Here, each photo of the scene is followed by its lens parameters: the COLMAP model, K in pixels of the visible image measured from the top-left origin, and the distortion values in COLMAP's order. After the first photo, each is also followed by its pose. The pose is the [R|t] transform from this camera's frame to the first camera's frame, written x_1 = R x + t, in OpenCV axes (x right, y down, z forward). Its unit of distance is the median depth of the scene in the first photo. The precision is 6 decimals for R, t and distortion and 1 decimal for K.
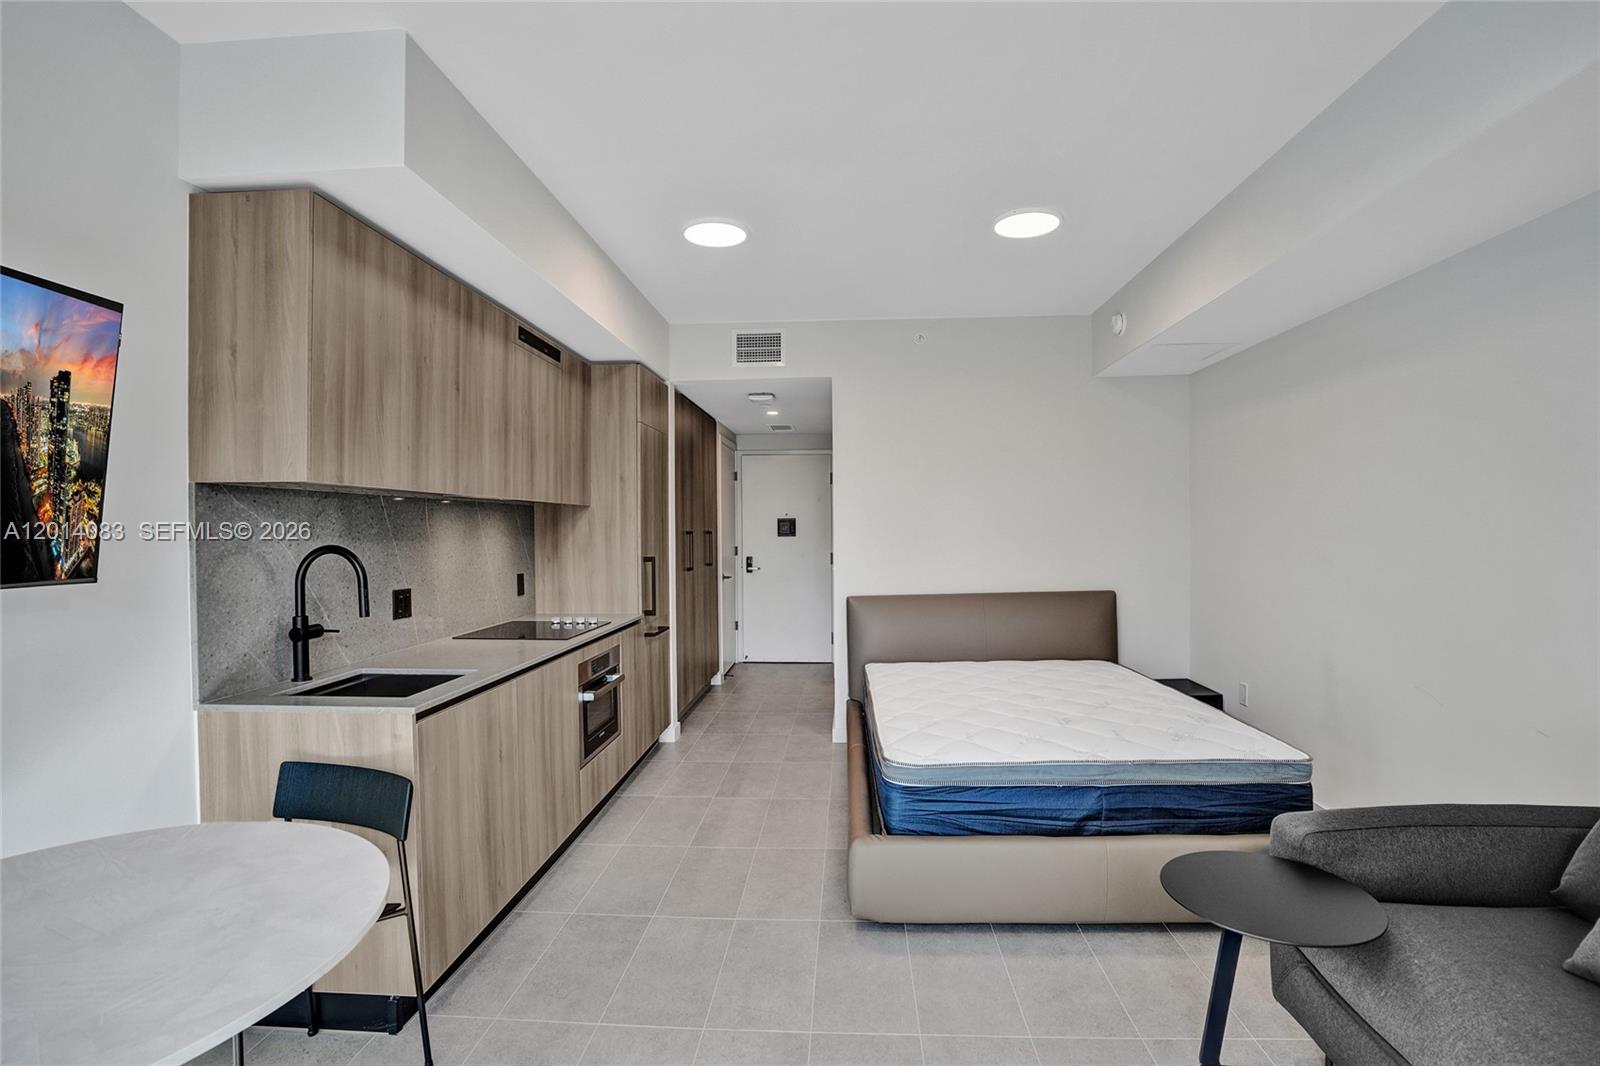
lens RADIAL K [[752.4, 0, 811.4], [0, 752.4, 536.0], [0, 0, 1]] dist [-0.064230, 0.021443]
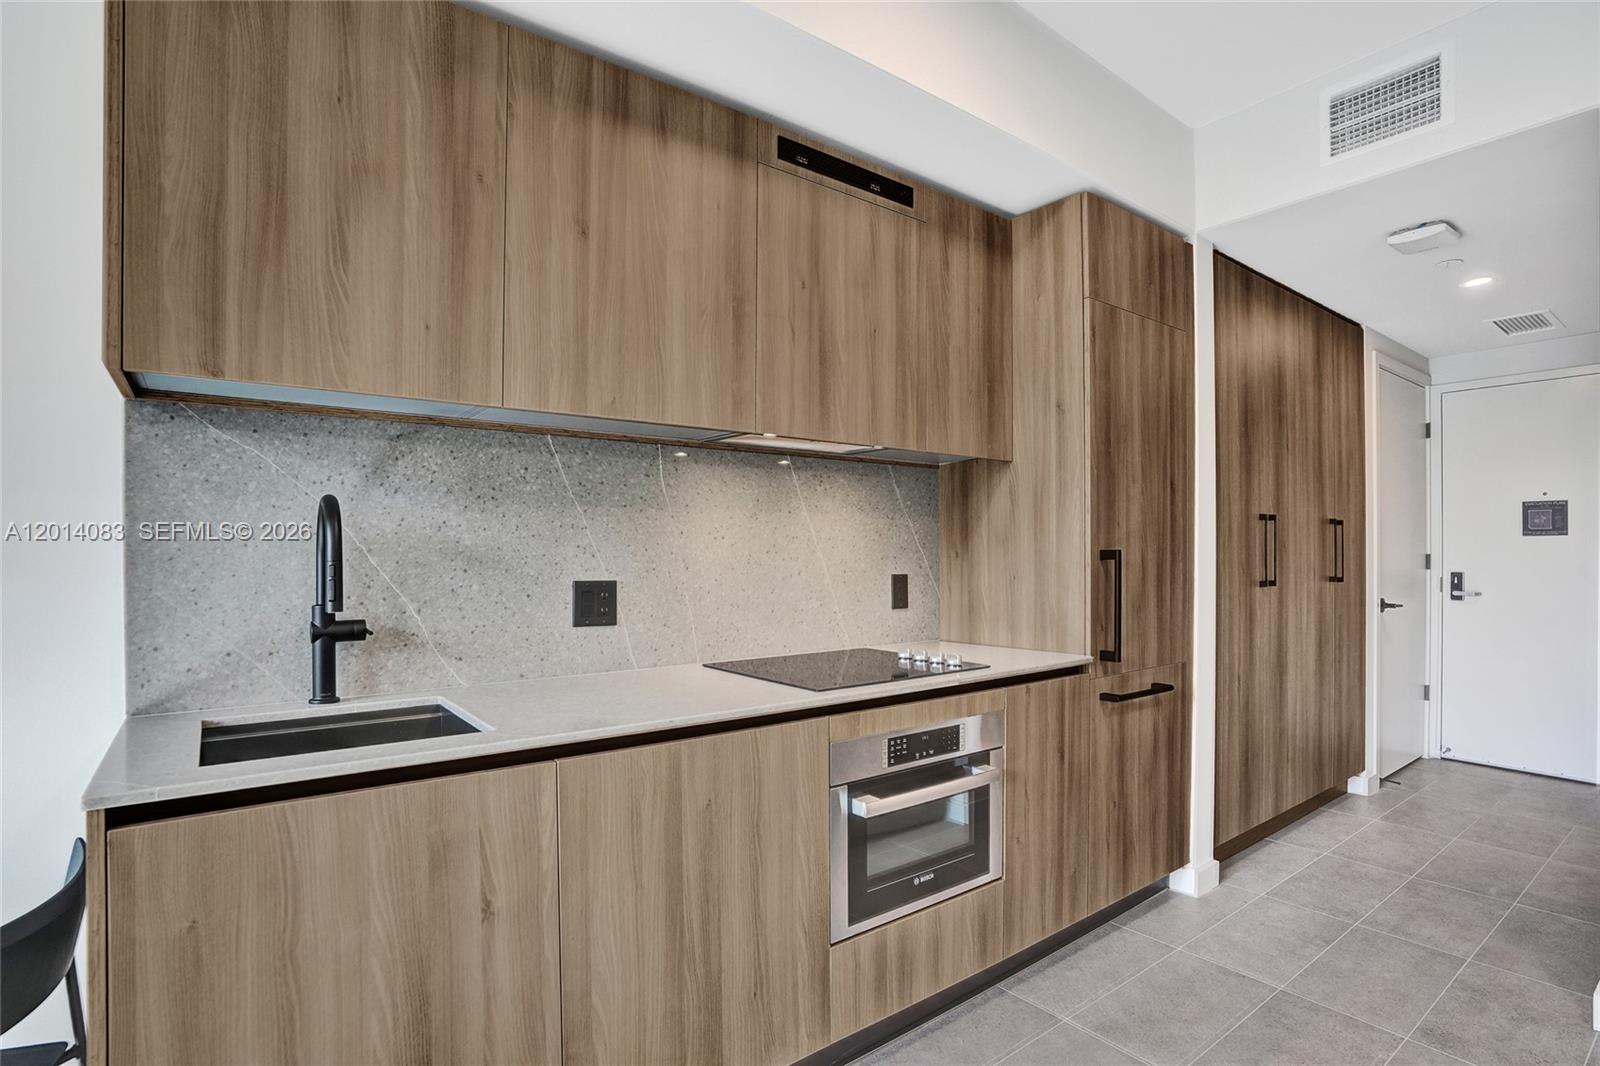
lens RADIAL K [[798.6, 0, 813.4], [0, 798.6, 553.7], [0, 0, 1]] dist [-0.060328, 0.023921]
pose [[0.657514, 0.009149, -0.753387, 0.077718], [-0.010086, 0.999944, 0.003341, 0.034989], [0.753375, 0.005402, 0.657569, 0.539125]]
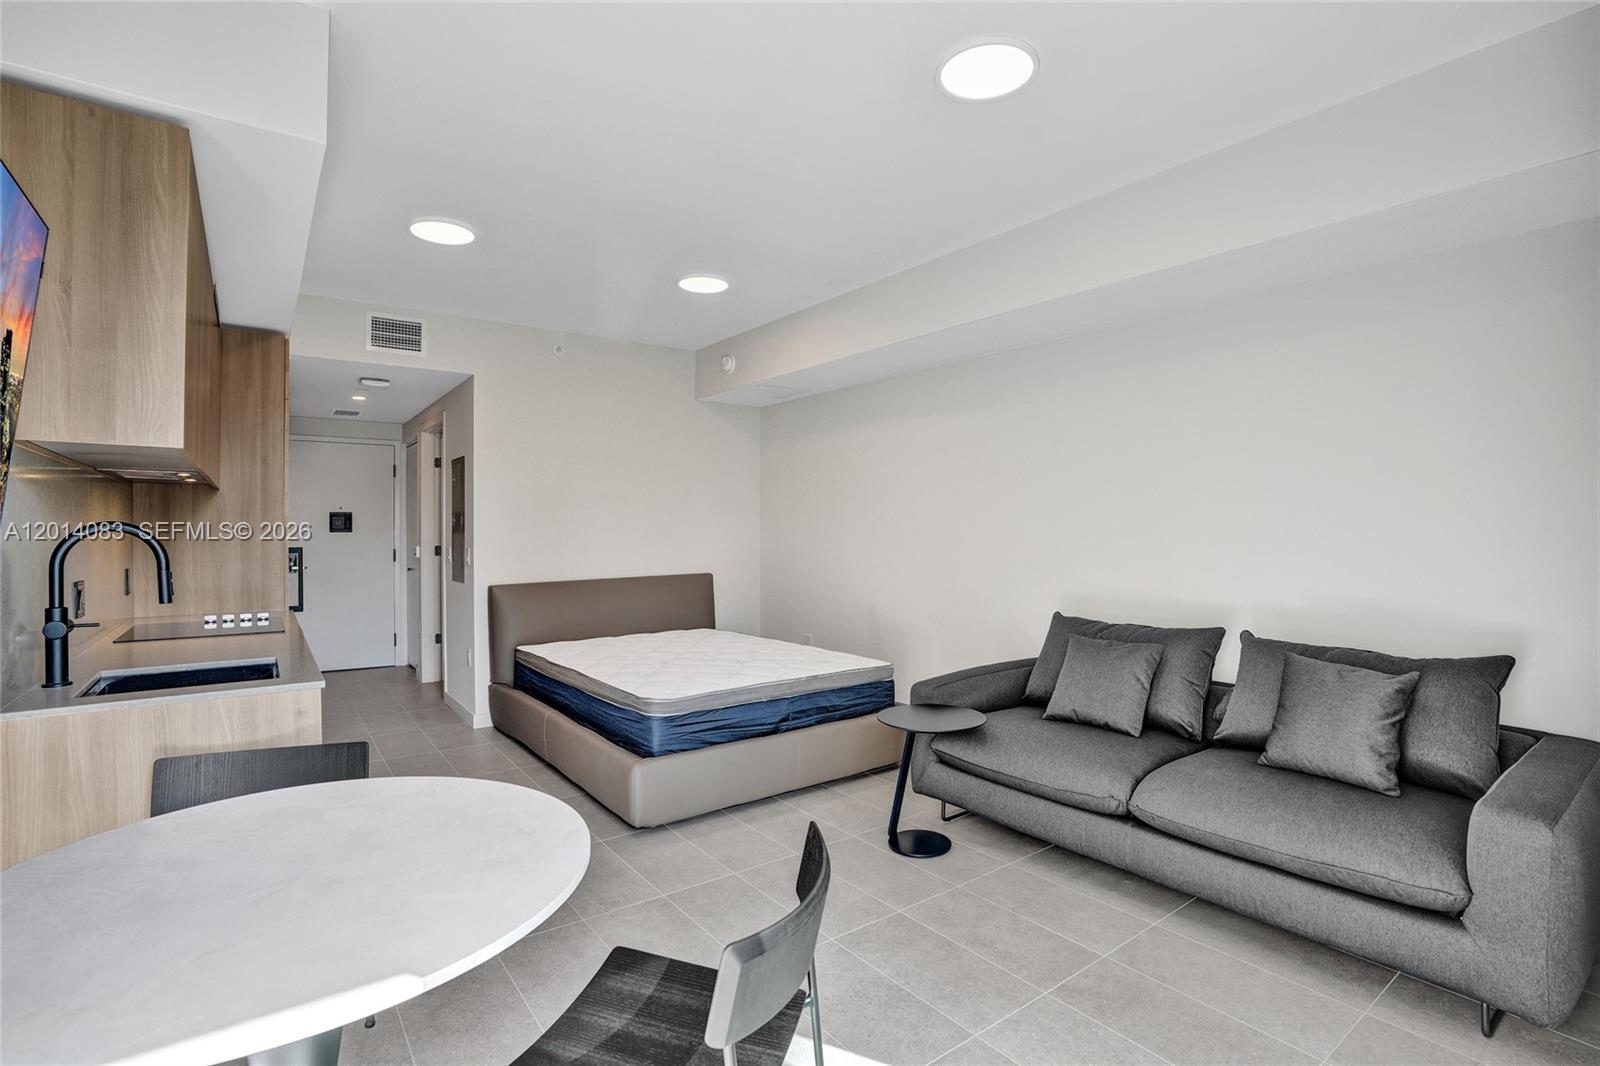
lens RADIAL K [[752.4, 0, 811.4], [0, 752.4, 536.0], [0, 0, 1]] dist [-0.064230, 0.021443]
pose [[0.765870, 0.001055, 0.642995, -0.352187], [0.001963, 0.999990, -0.003980, 0.020807], [-0.642993, 0.004310, 0.765860, -0.101591]]
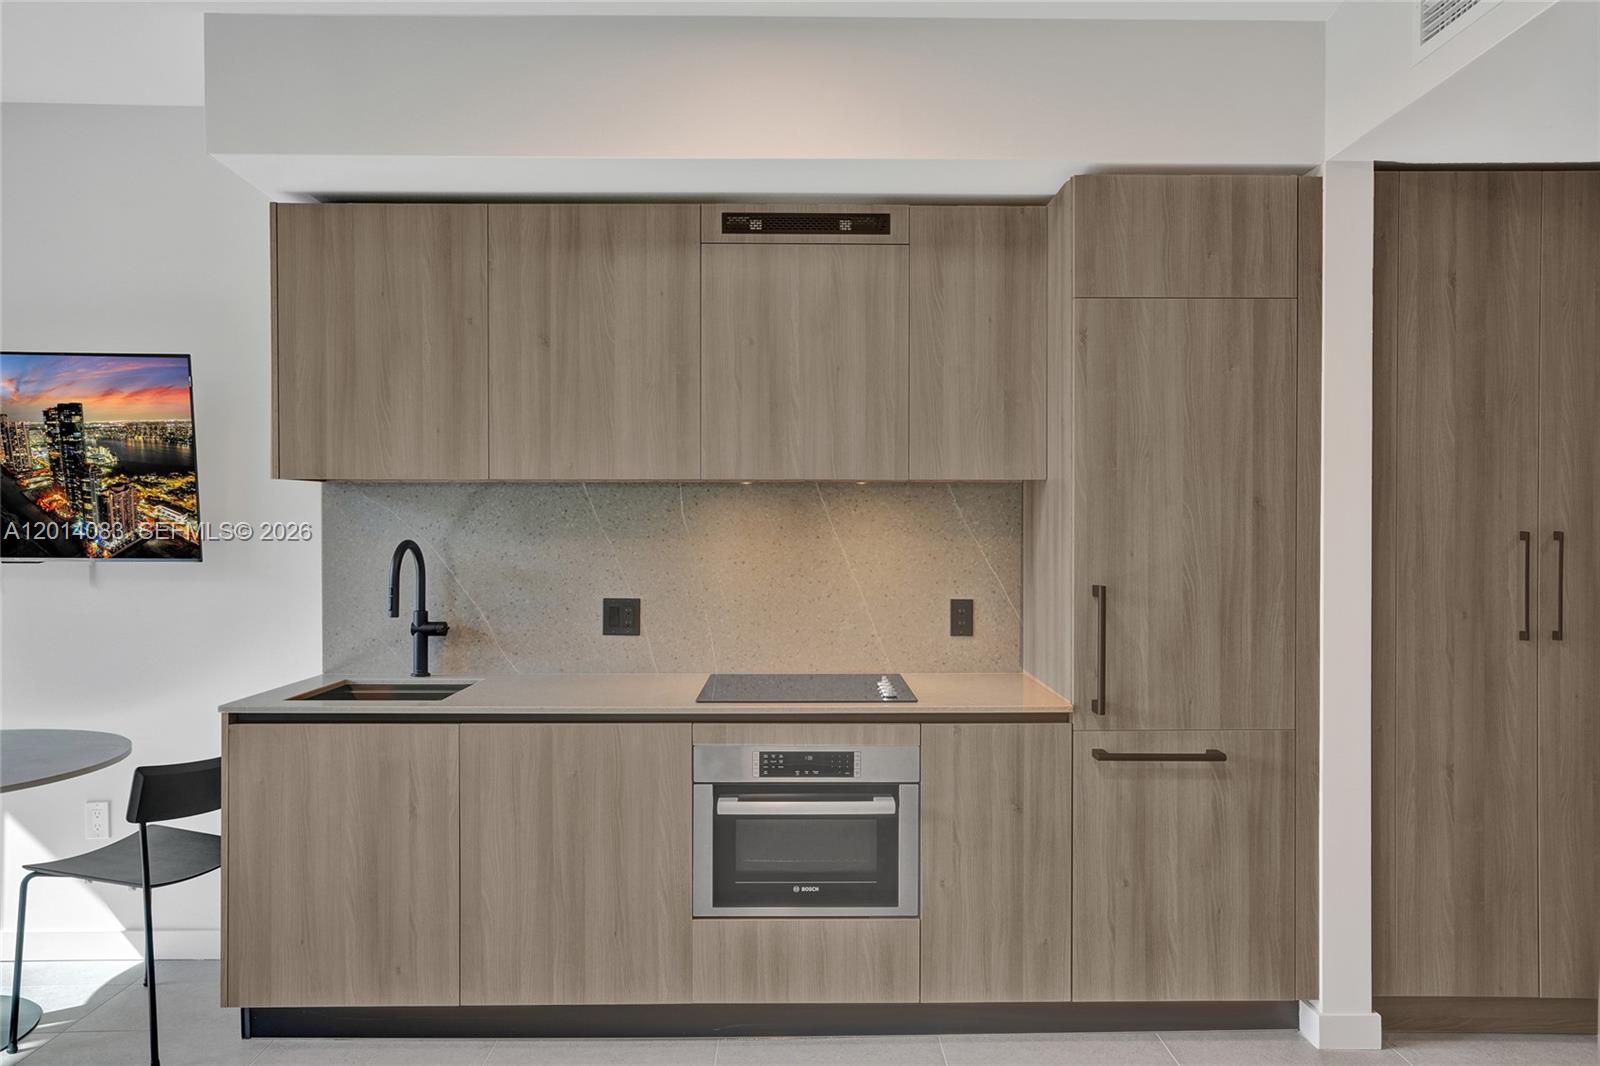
lens RADIAL K [[1081.7, 0, 800.0], [0, 1081.7, 533.0], [0, 0, 1]] dist [0.001096, 0.002064]
pose [[0.070588, 0.016664, -0.997366, 0.495186], [-0.009531, 0.999826, 0.016031, -0.015138], [0.997460, 0.008374, 0.070734, 0.873676]]
